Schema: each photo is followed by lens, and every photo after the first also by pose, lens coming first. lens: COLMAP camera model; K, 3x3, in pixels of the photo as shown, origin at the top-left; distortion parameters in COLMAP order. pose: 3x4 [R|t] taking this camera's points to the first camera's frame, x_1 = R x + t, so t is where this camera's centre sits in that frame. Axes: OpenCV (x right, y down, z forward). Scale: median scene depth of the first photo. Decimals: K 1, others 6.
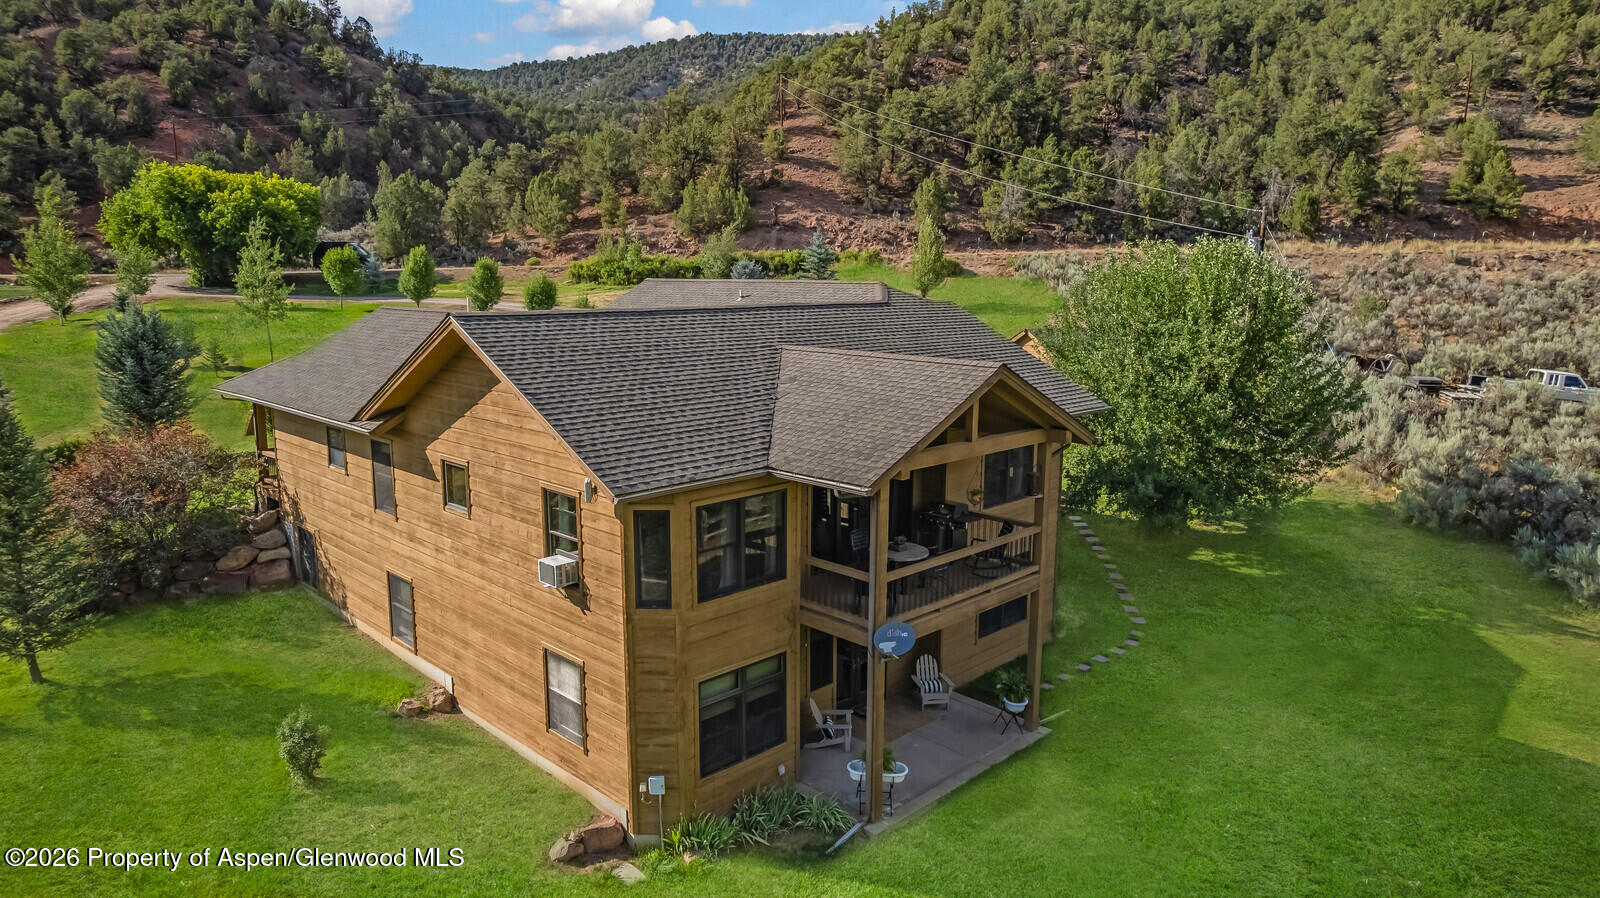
lens RADIAL K [[1020.3, 0, 804.7], [0, 1020.3, 459.0], [0, 0, 1]] dist [-0.073332, 0.072209]
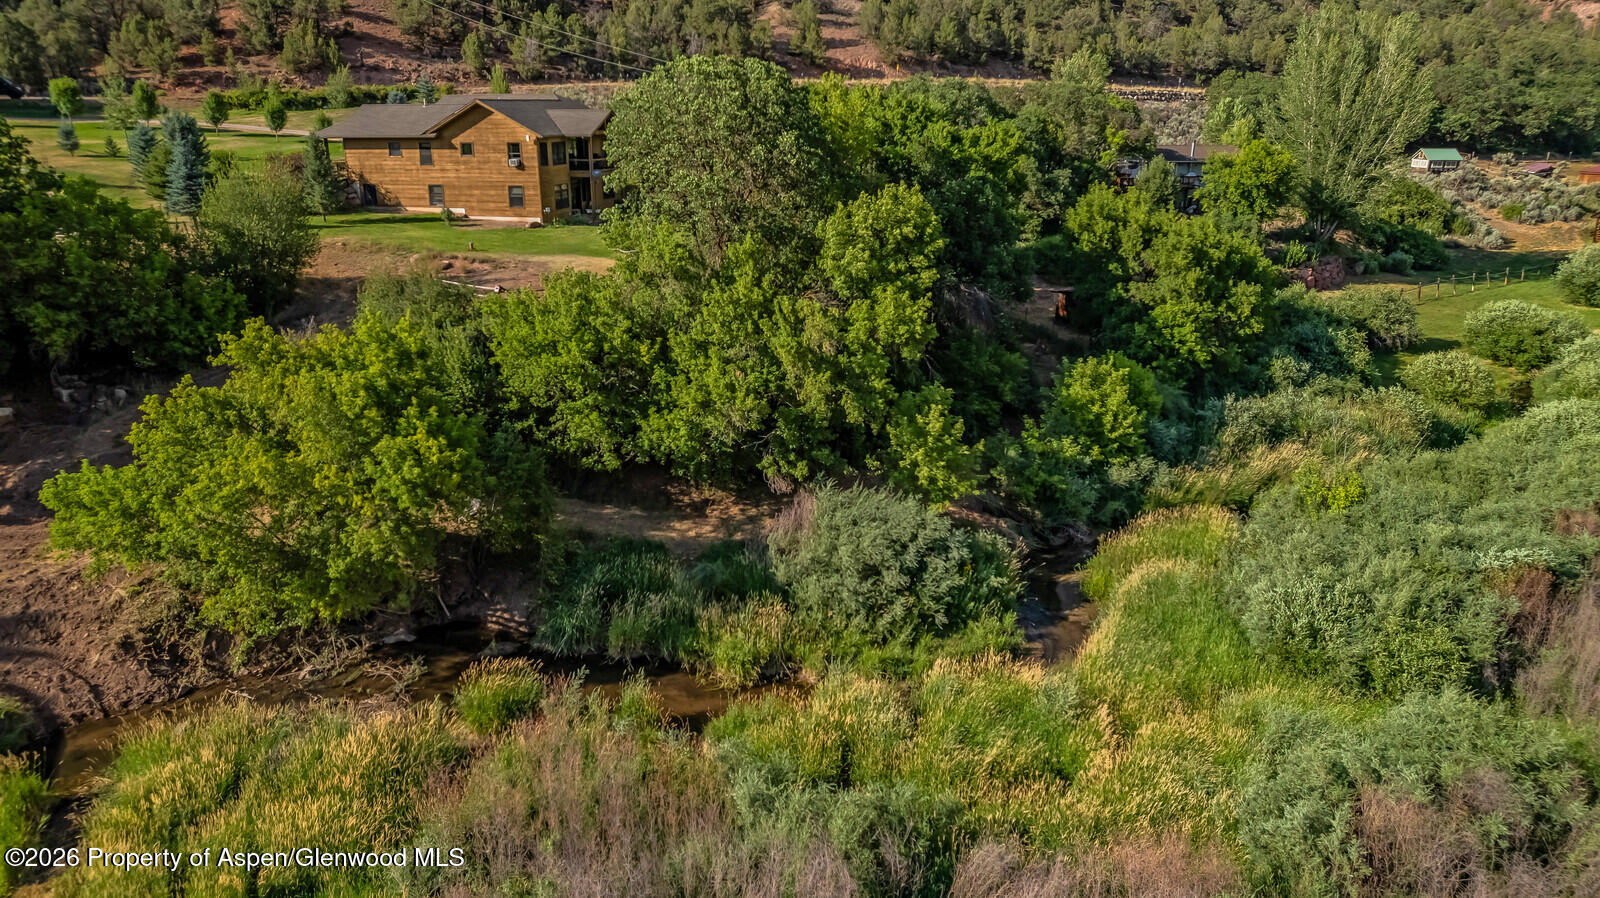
lens RADIAL K [[1020.3, 0, 804.7], [0, 1020.3, 459.0], [0, 0, 1]] dist [-0.073332, 0.072209]
pose [[0.874830, -0.162609, 0.456324, -0.218963], [0.092344, 0.980684, 0.172428, 0.118331], [-0.475548, -0.108706, 0.872947, -0.557200]]
